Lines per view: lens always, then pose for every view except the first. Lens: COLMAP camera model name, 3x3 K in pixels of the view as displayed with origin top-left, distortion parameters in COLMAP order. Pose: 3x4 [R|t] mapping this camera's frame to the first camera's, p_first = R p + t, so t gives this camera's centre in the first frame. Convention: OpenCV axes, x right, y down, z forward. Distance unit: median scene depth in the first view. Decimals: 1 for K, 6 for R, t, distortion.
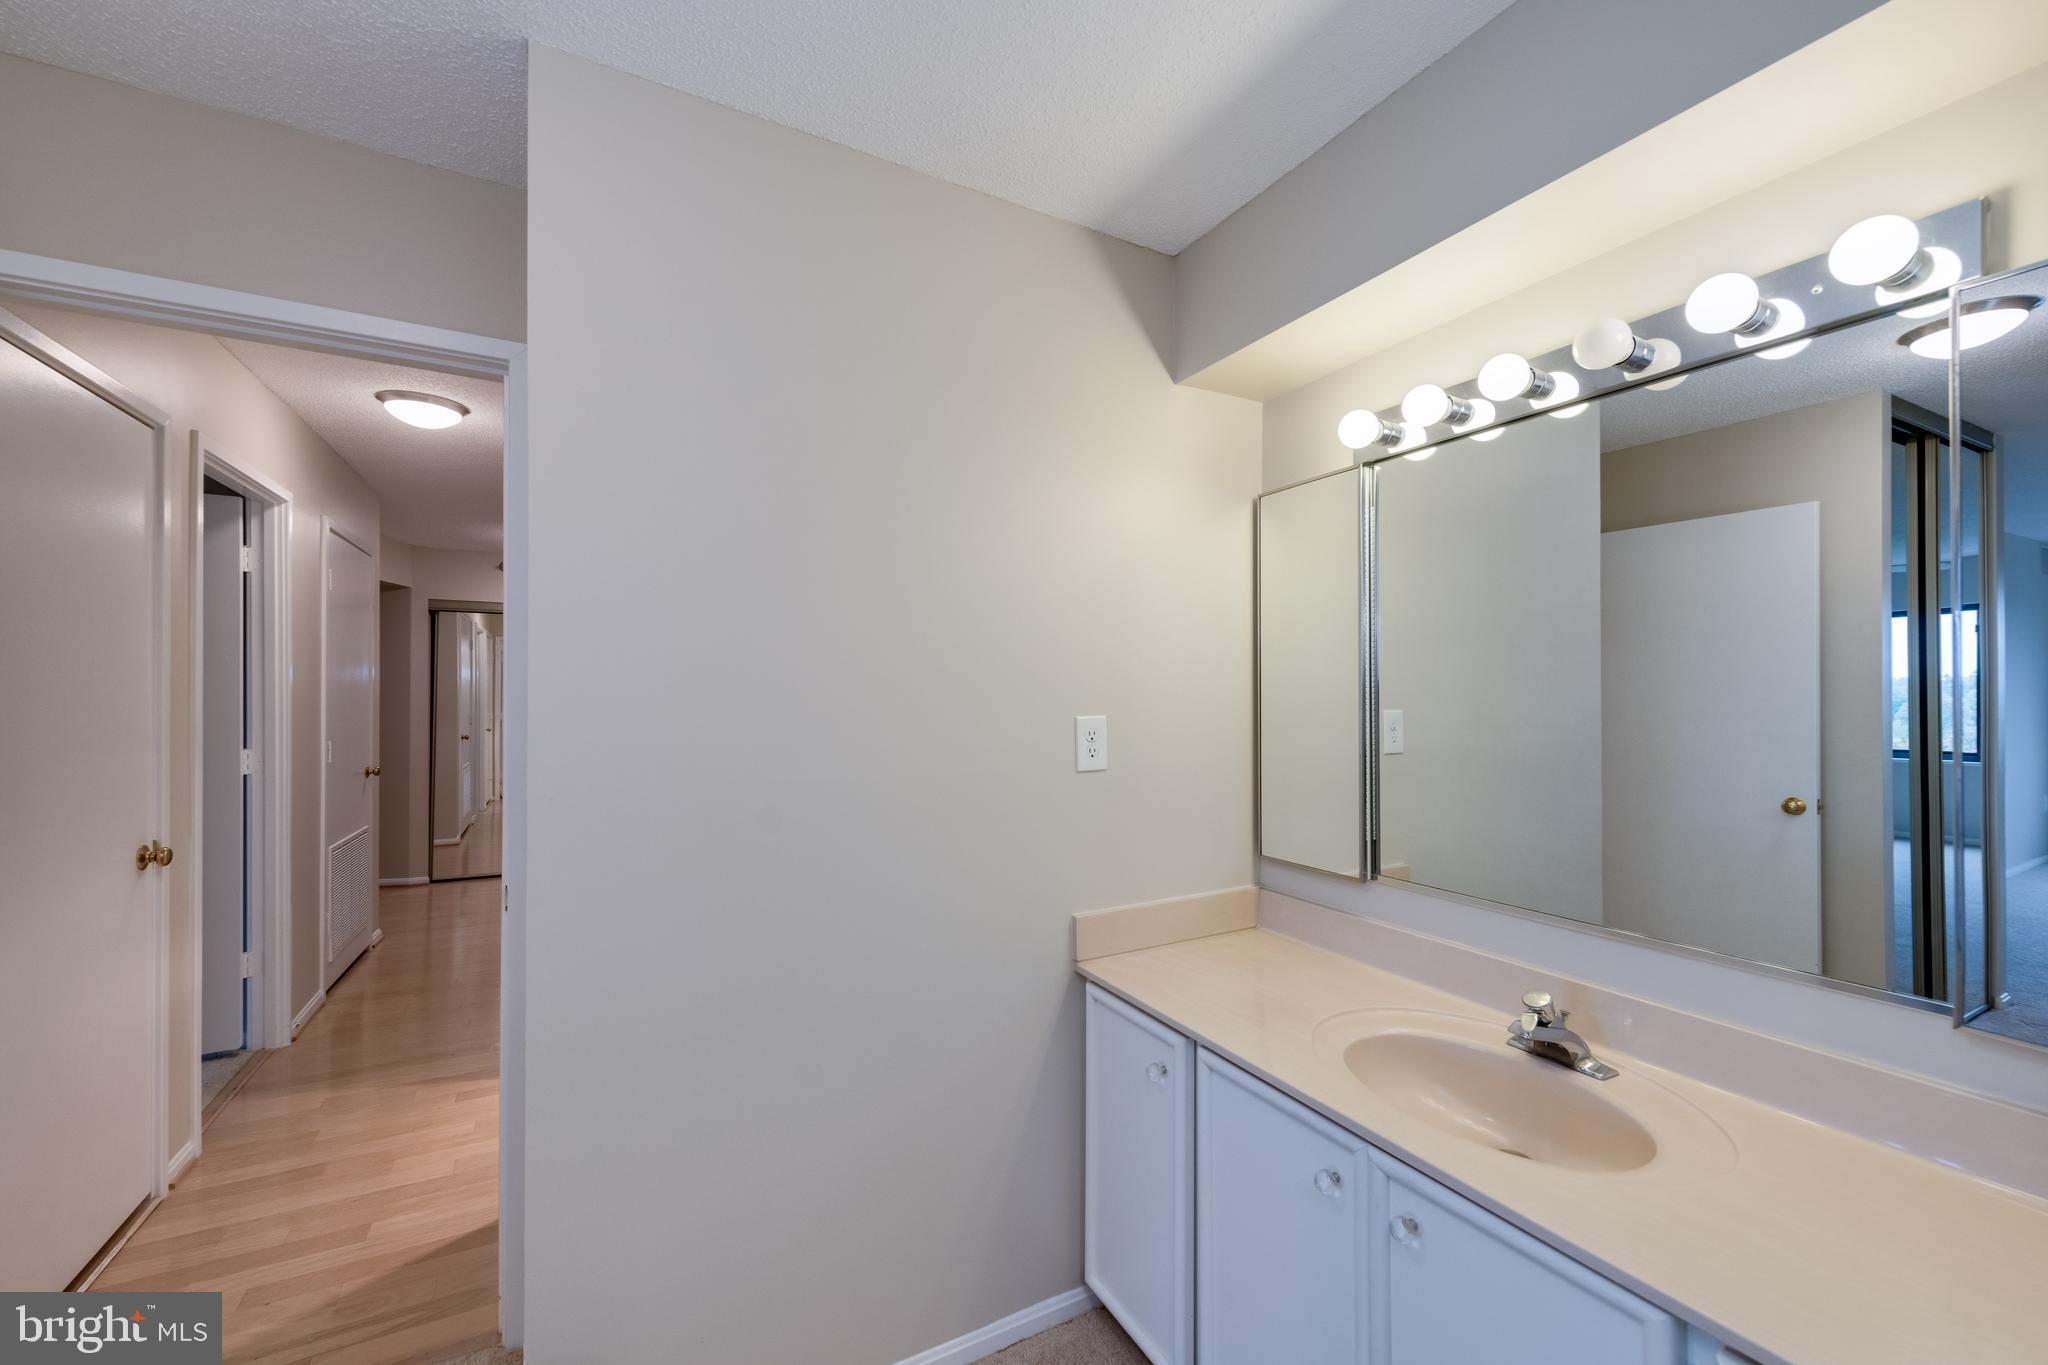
lens RADIAL K [[783.7, 0, 1024.0], [0, 783.7, 682.5], [0, 0, 1]] dist [0.001888, -0.000124]
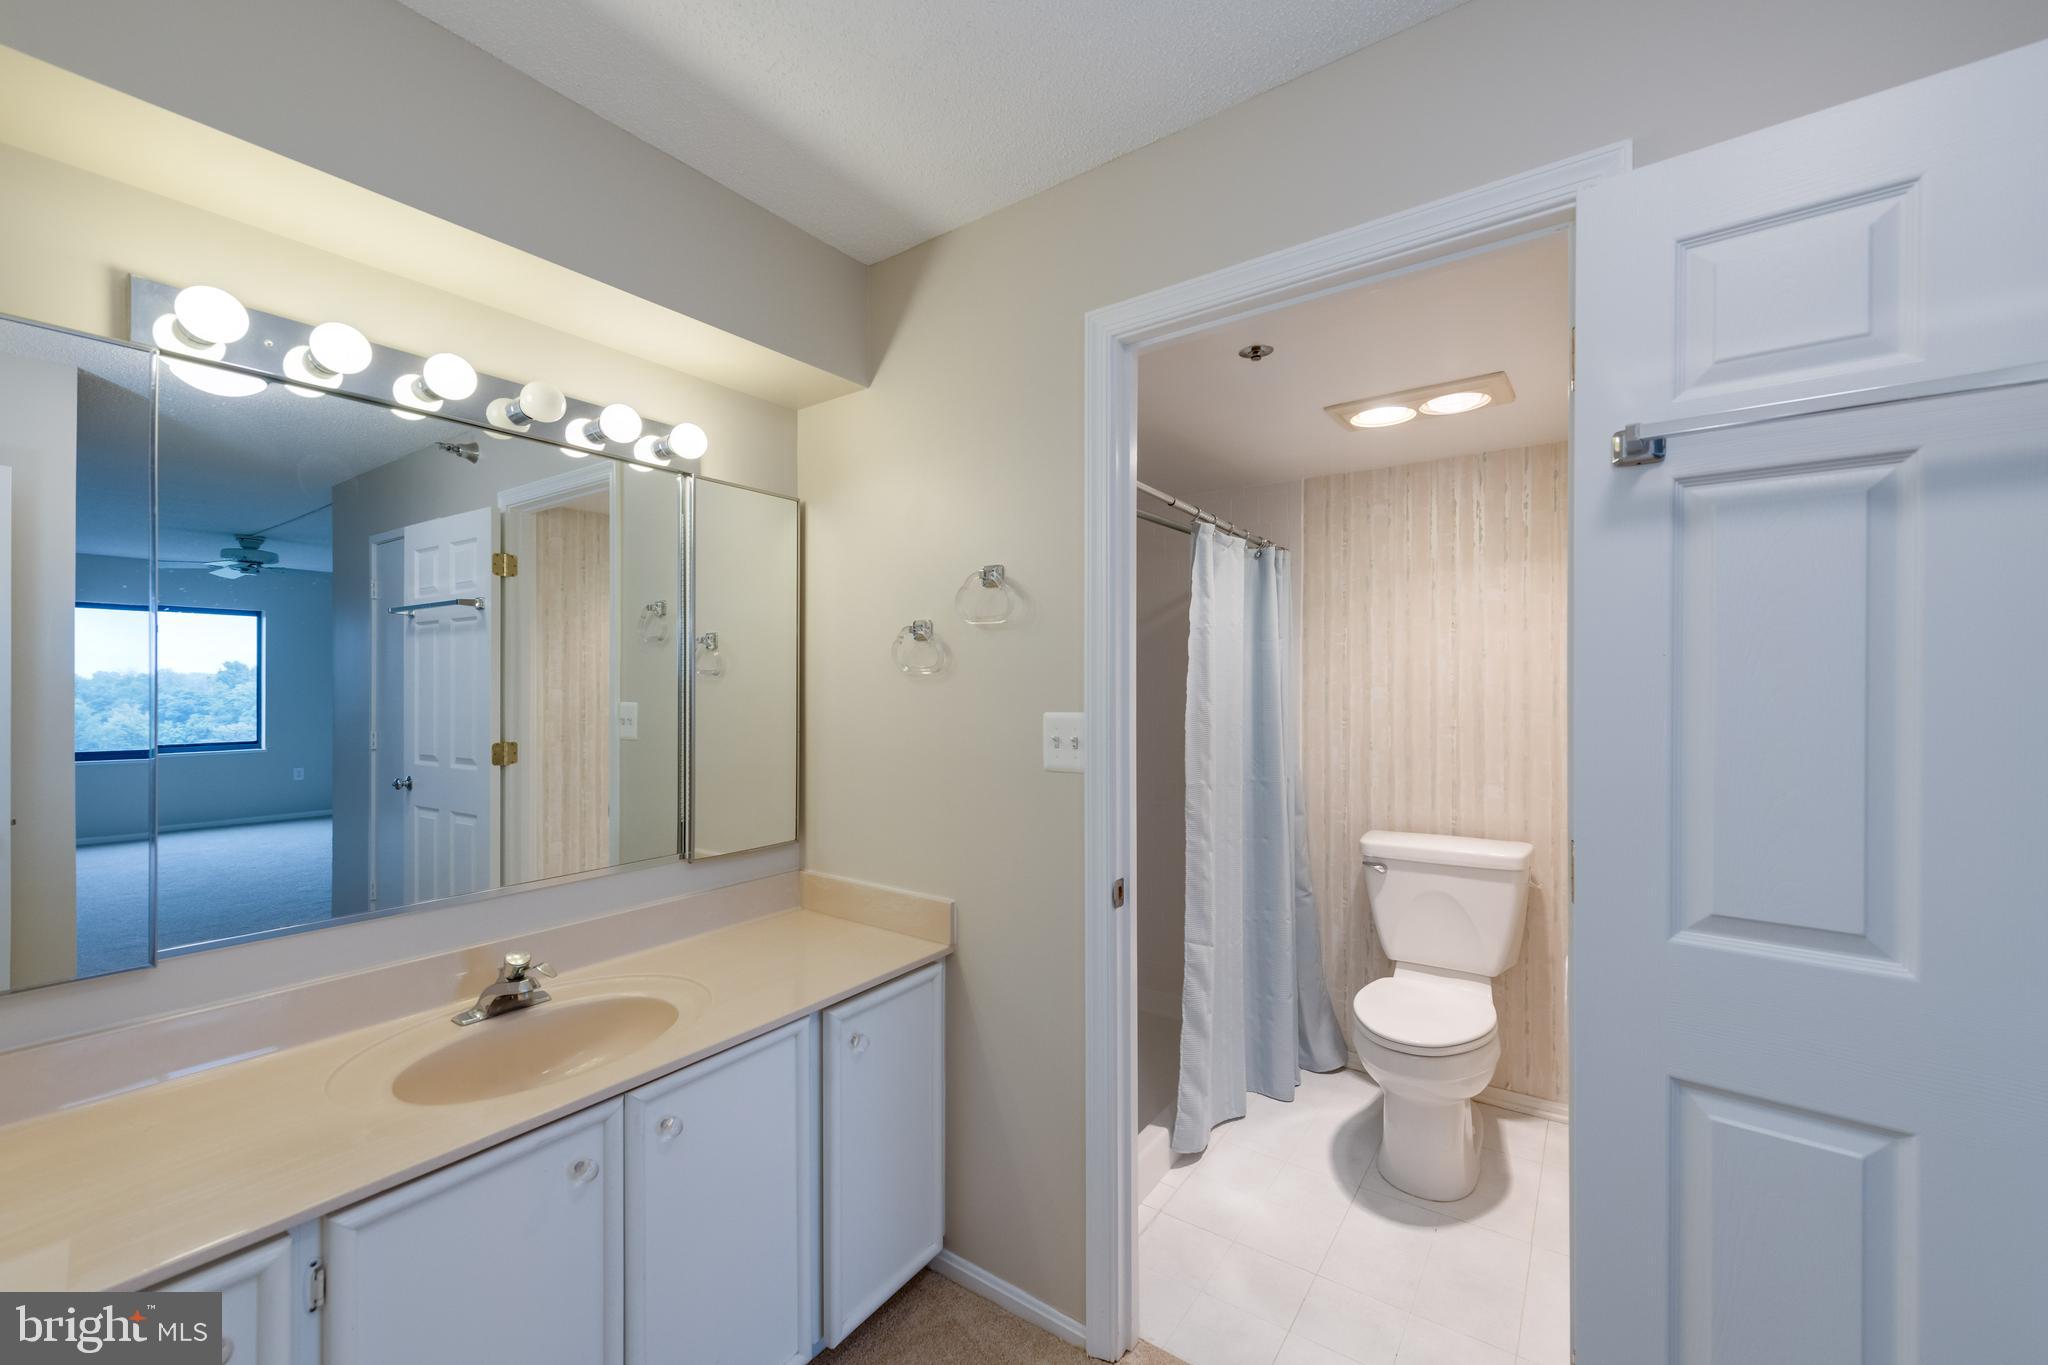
lens RADIAL K [[783.7, 0, 1024.0], [0, 783.7, 682.5], [0, 0, 1]] dist [0.001888, -0.000124]
pose [[-0.410199, 0.012297, 0.911913, -0.626098], [-0.001955, 0.999895, -0.014363, 0.022203], [-0.911994, -0.007674, -0.410132, 0.747841]]
